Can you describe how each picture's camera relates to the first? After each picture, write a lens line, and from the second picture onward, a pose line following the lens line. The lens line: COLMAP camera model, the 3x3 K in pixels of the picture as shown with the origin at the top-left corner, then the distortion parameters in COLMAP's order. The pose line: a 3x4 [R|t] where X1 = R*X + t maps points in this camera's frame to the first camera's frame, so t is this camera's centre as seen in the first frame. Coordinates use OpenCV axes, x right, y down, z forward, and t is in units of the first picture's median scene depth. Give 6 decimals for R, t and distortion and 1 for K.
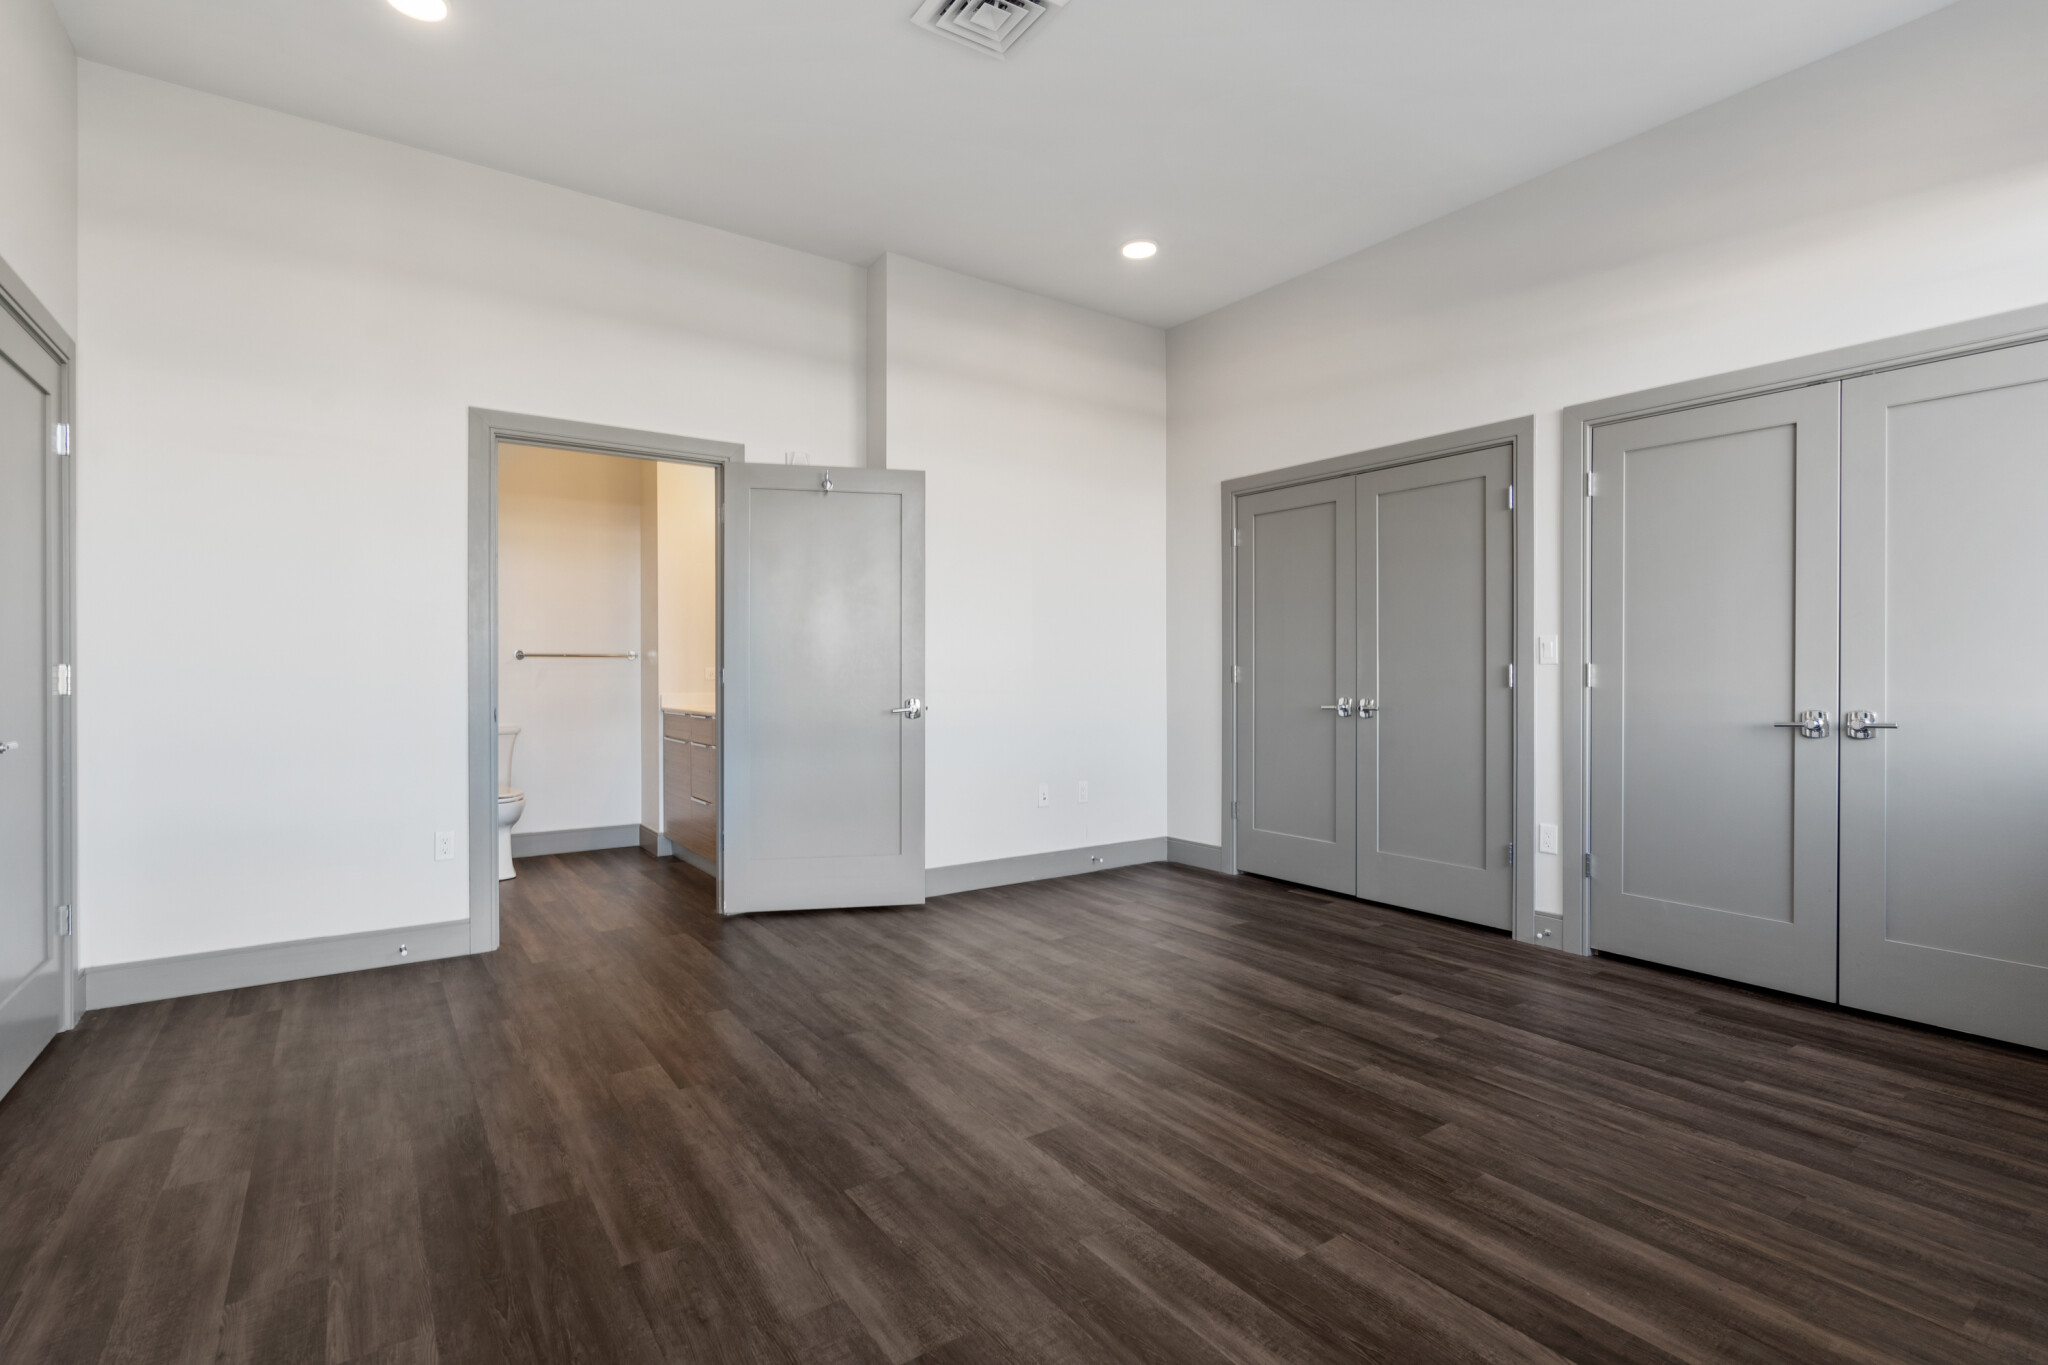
lens RADIAL K [[968.9, 0, 1020.9], [0, 968.9, 674.7], [0, 0, 1]] dist [-0.001432, -0.000271]
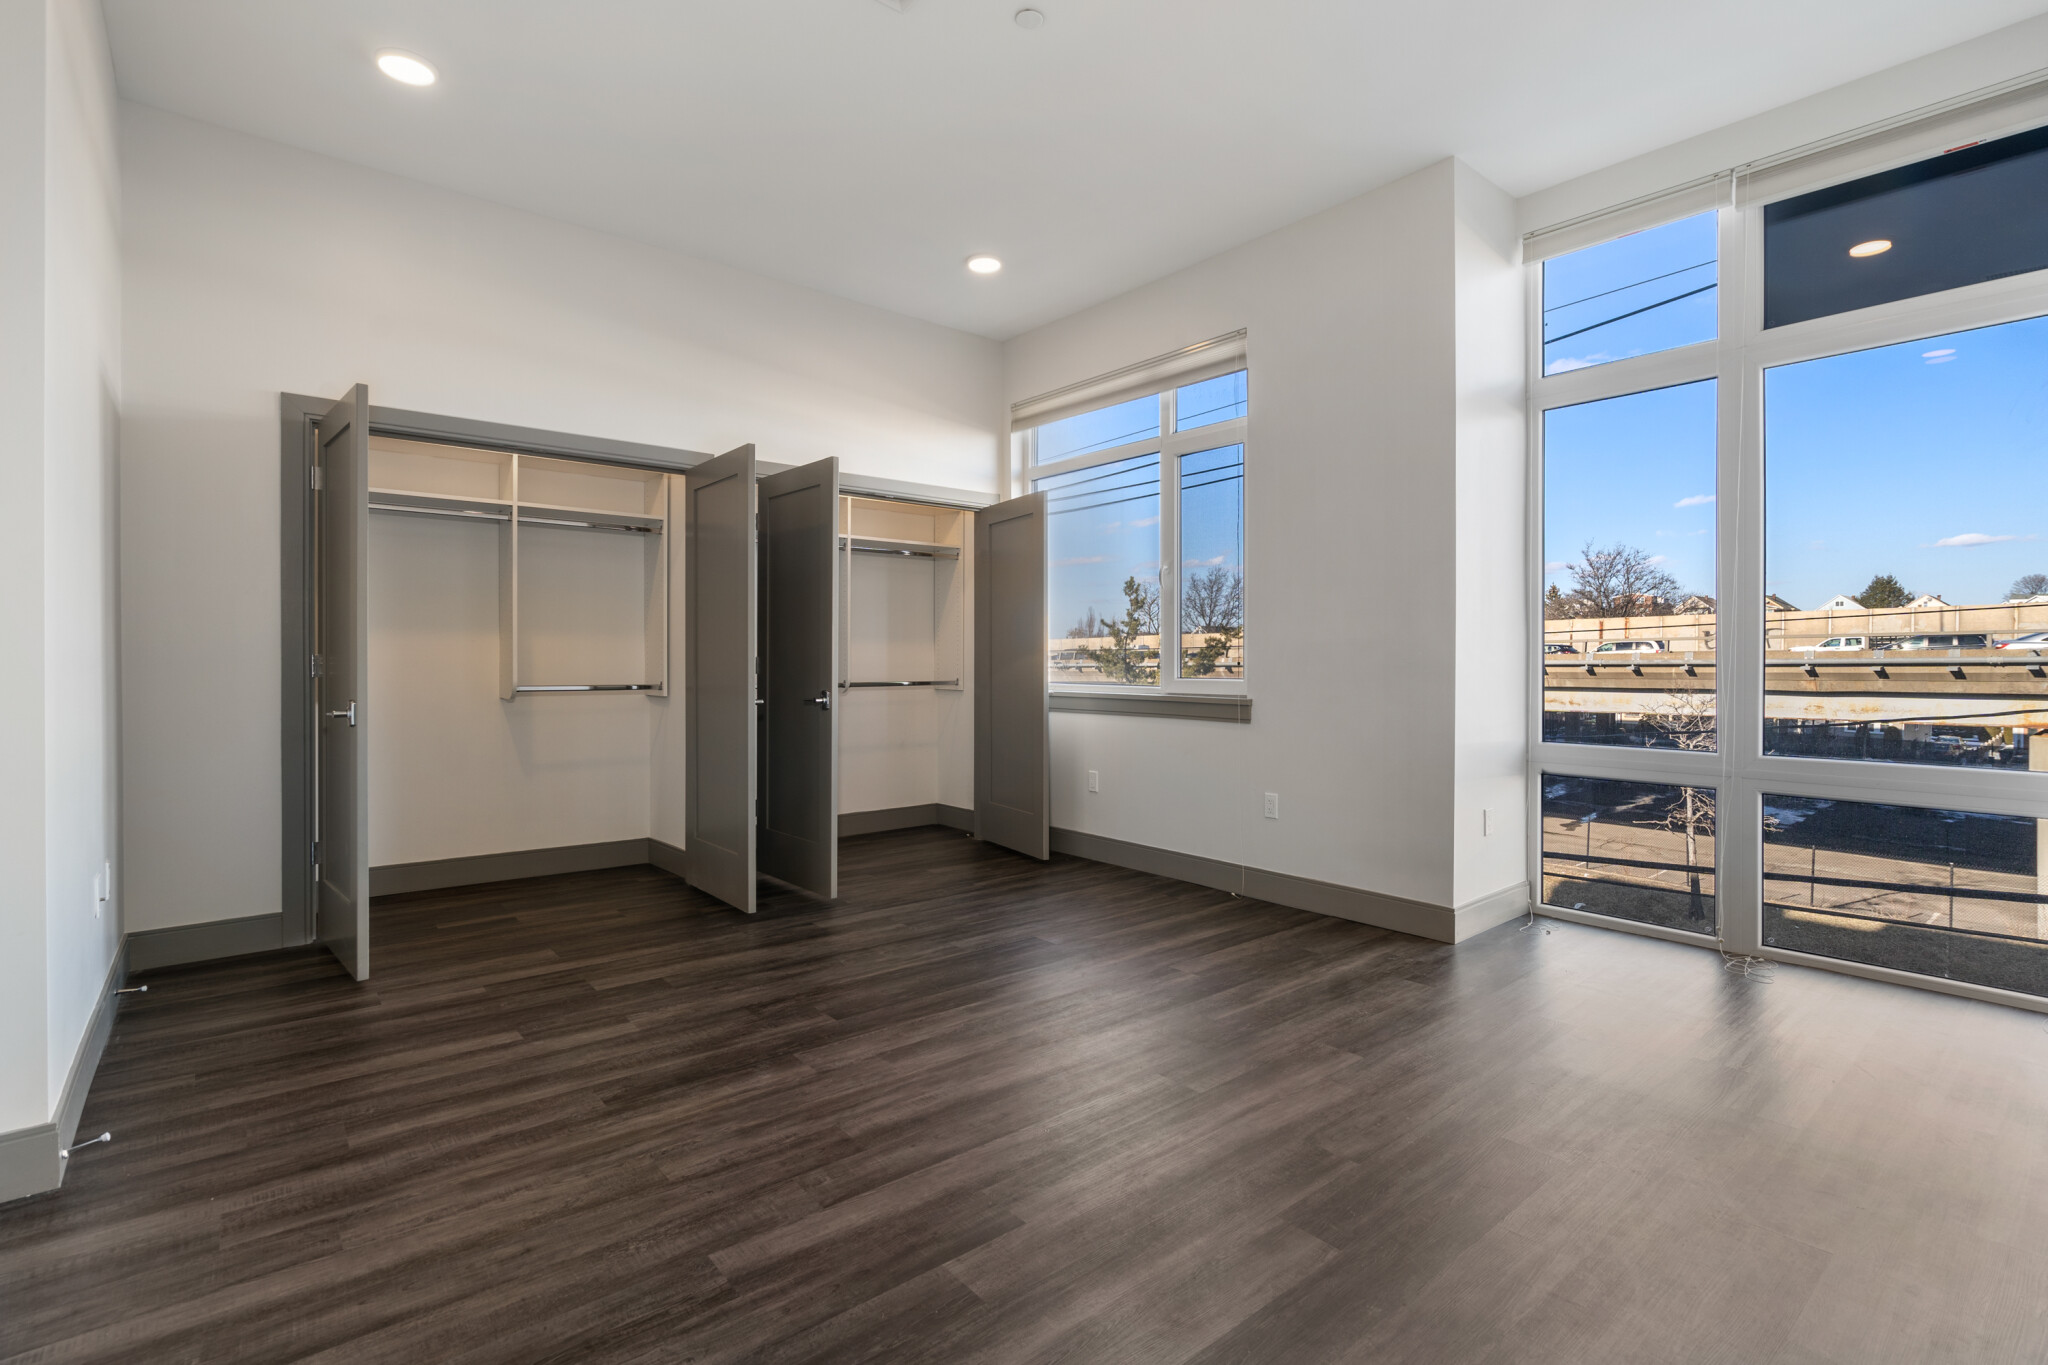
lens RADIAL K [[968.9, 0, 1020.9], [0, 968.9, 674.7], [0, 0, 1]] dist [-0.001432, -0.000271]
pose [[-0.094589, -0.011404, 0.995451, -0.983219], [0.003366, 0.999925, 0.011775, -0.002250], [-0.995511, 0.004464, -0.094544, 0.968431]]
